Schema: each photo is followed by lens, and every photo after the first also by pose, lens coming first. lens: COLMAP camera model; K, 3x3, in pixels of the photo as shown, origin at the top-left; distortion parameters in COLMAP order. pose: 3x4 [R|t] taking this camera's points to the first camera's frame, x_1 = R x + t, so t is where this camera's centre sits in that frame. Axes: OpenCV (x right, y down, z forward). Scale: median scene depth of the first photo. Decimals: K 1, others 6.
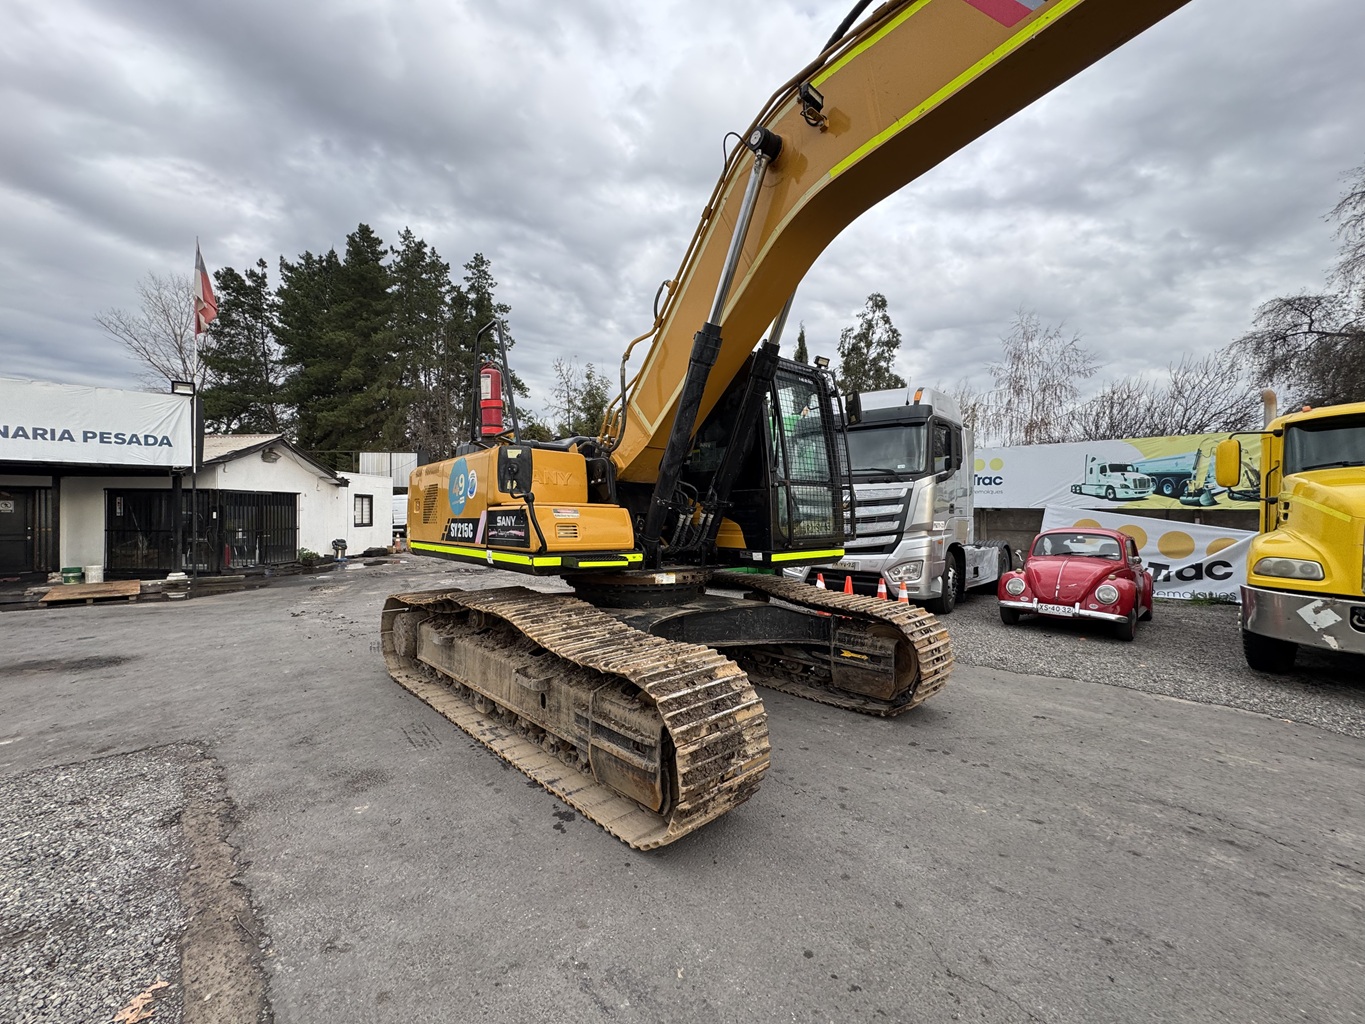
lens RADIAL K [[549.4, 0, 682.5], [0, 549.4, 512.0], [0, 0, 1]] dist [-0.002727, -0.000288]
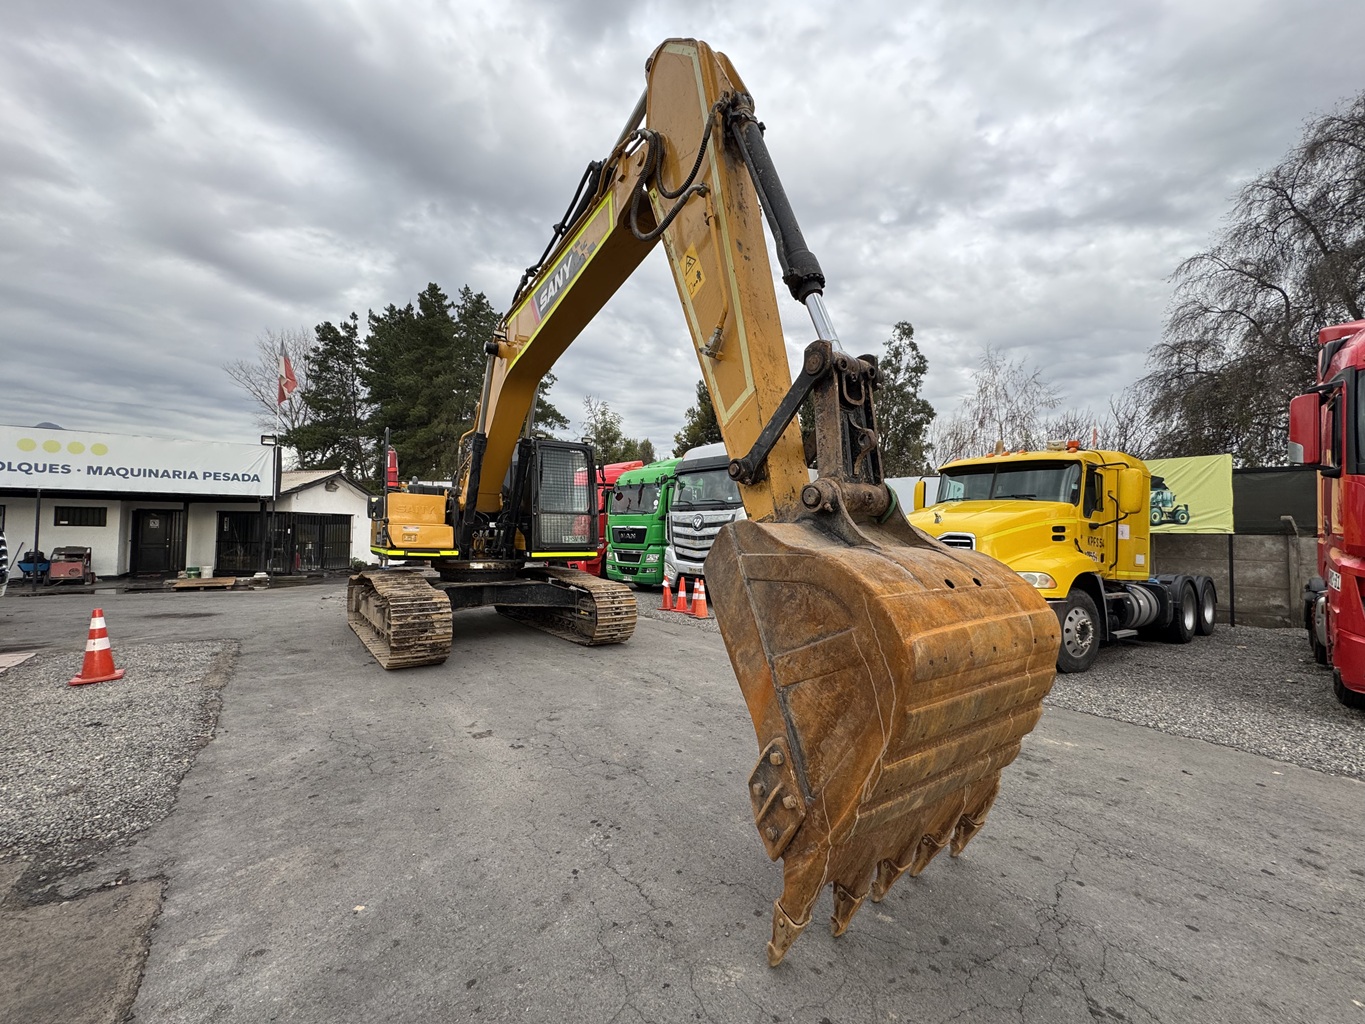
lens RADIAL K [[553.6, 0, 686.5], [0, 553.6, 511.3], [0, 0, 1]] dist [-0.003269, -0.000136]
pose [[0.992746, 0.002897, -0.120199, 0.252444], [-0.007651, 0.999206, -0.039108, 0.002440], [0.119990, 0.039744, 0.991979, -0.210649]]
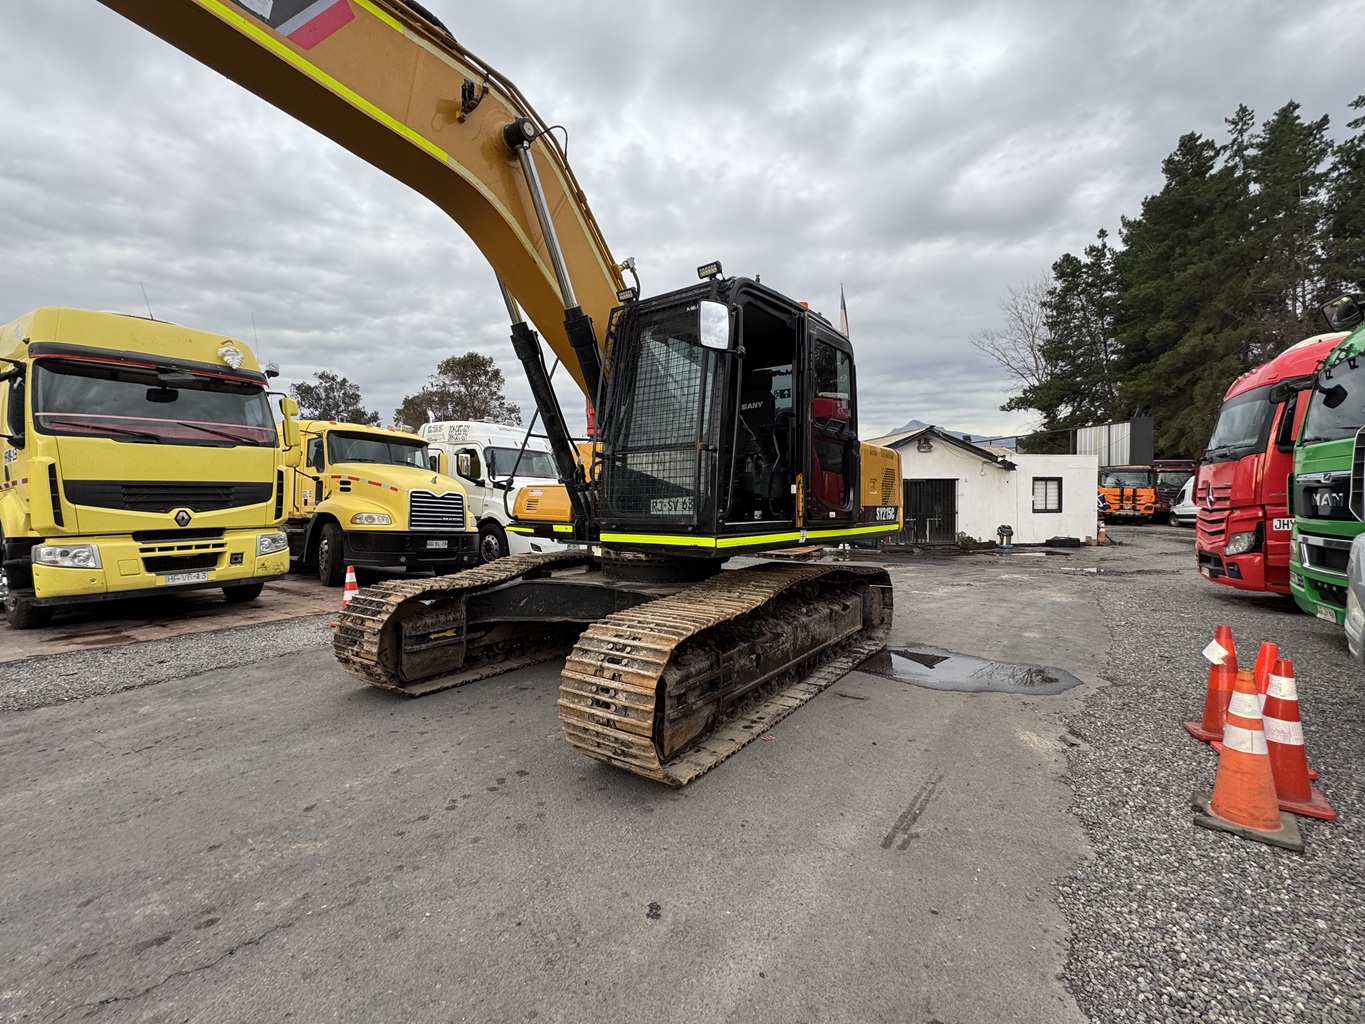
lens RADIAL K [[599.3, 0, 676.8], [0, 599.3, 511.3], [0, 0, 1]] dist [-0.003063, 0.000401]
pose [[0.196460, 0.013373, -0.980421, 0.333350], [0.005831, 0.999873, 0.014807, 0.007673], [0.980495, -0.008626, 0.196357, 0.266922]]
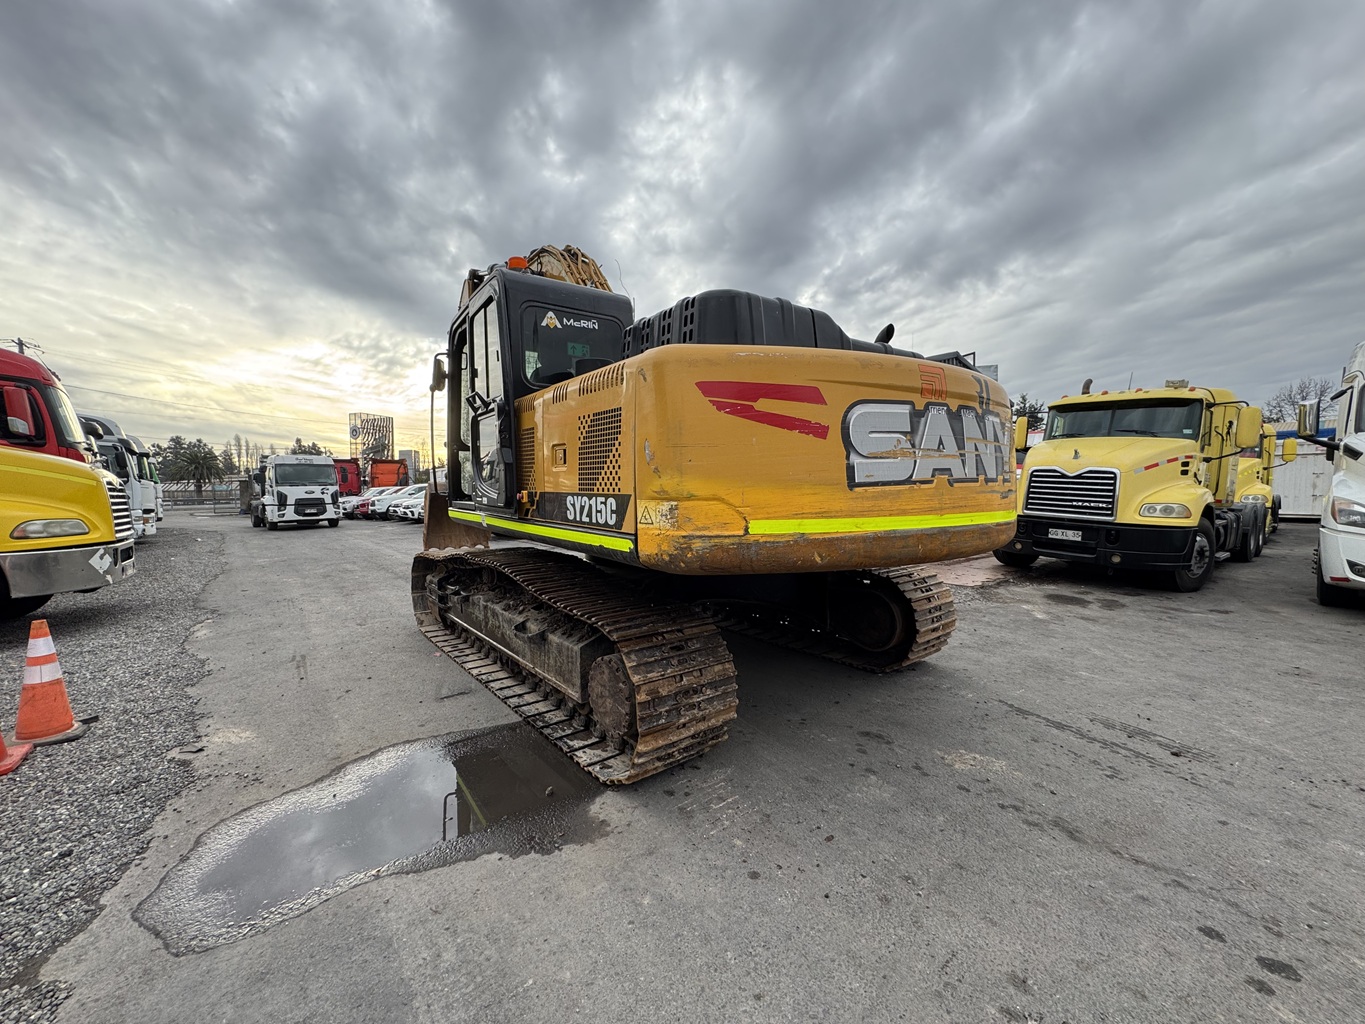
lens RADIAL K [[553.6, 0, 686.5], [0, 553.6, 511.3], [0, 0, 1]] dist [-0.003269, -0.000136]
pose [[-0.995365, -0.001517, 0.096156, -0.083417], [0.002835, 0.998978, 0.045105, 0.008637], [-0.096126, 0.045168, -0.994344, 0.660402]]
